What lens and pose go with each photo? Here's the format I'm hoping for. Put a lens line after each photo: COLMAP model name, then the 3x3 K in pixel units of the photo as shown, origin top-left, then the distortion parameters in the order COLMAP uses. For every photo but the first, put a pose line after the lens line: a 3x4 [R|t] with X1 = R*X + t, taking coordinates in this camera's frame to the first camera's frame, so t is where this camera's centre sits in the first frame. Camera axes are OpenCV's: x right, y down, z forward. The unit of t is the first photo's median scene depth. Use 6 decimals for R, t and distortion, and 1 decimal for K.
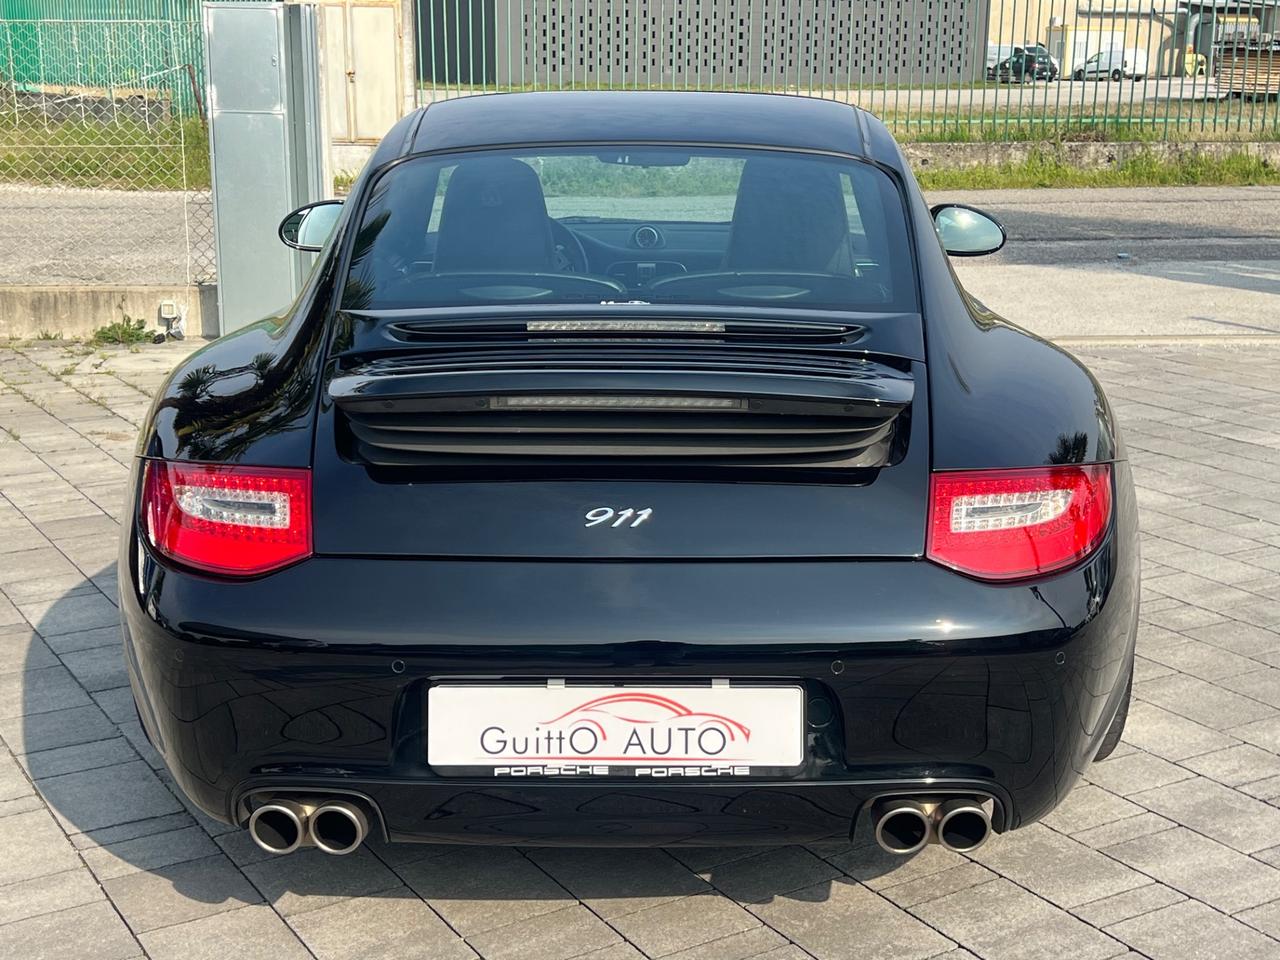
lens RADIAL K [[1720.5, 0, 657.3], [0, 1720.5, 480.0], [0, 0, 1]] dist [0.225408, -0.807366]
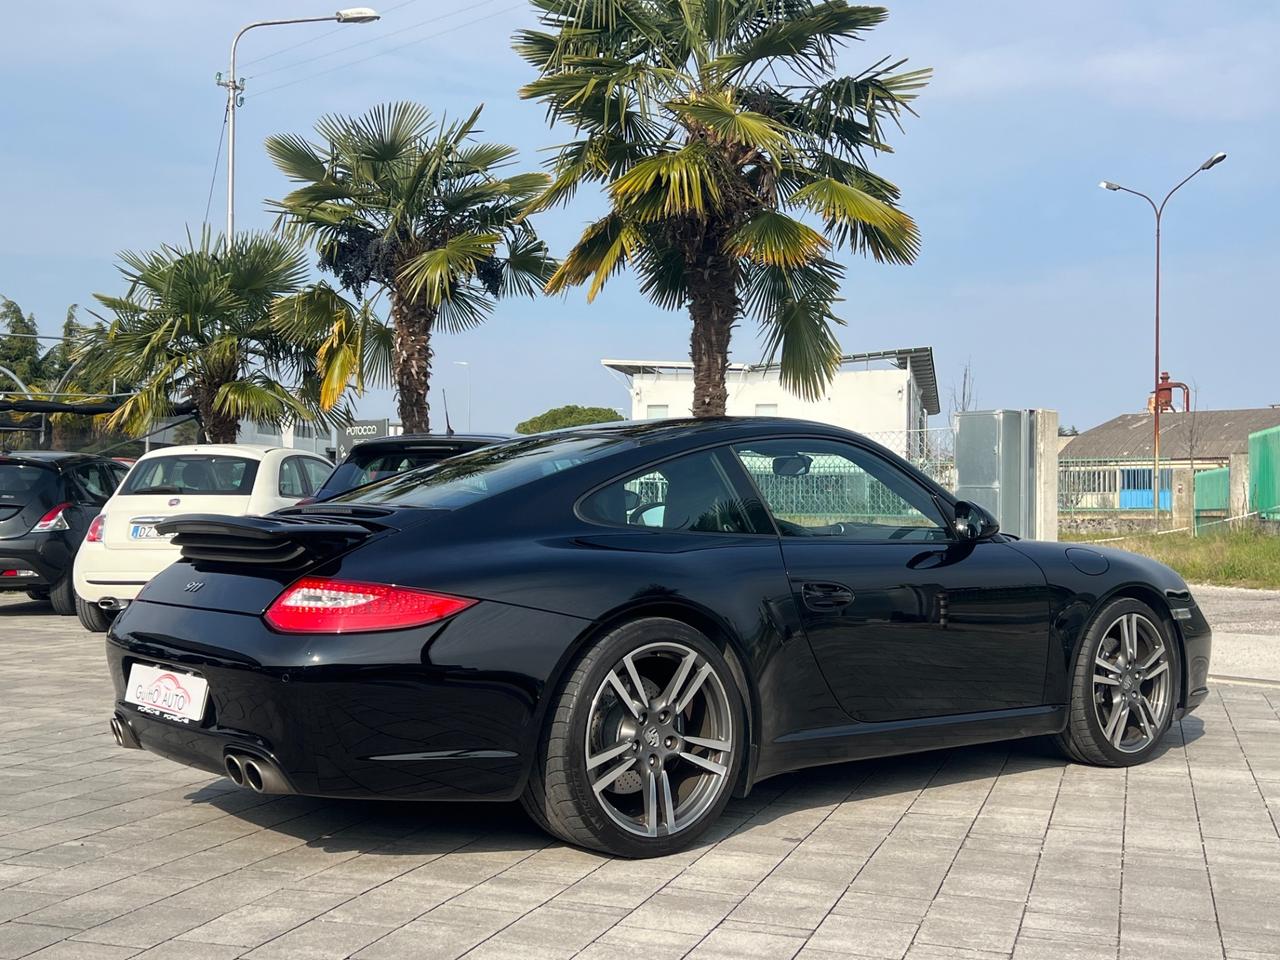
lens RADIAL K [[1436.1, 0, 650.9], [0, 1436.1, 483.4], [0, 0, 1]] dist [0.156780, -0.410081]
pose [[0.637478, -0.017940, -0.770260, 0.484028], [-0.180424, 0.968455, -0.171878, 0.029885], [0.749045, 0.248542, 0.614132, 0.102865]]
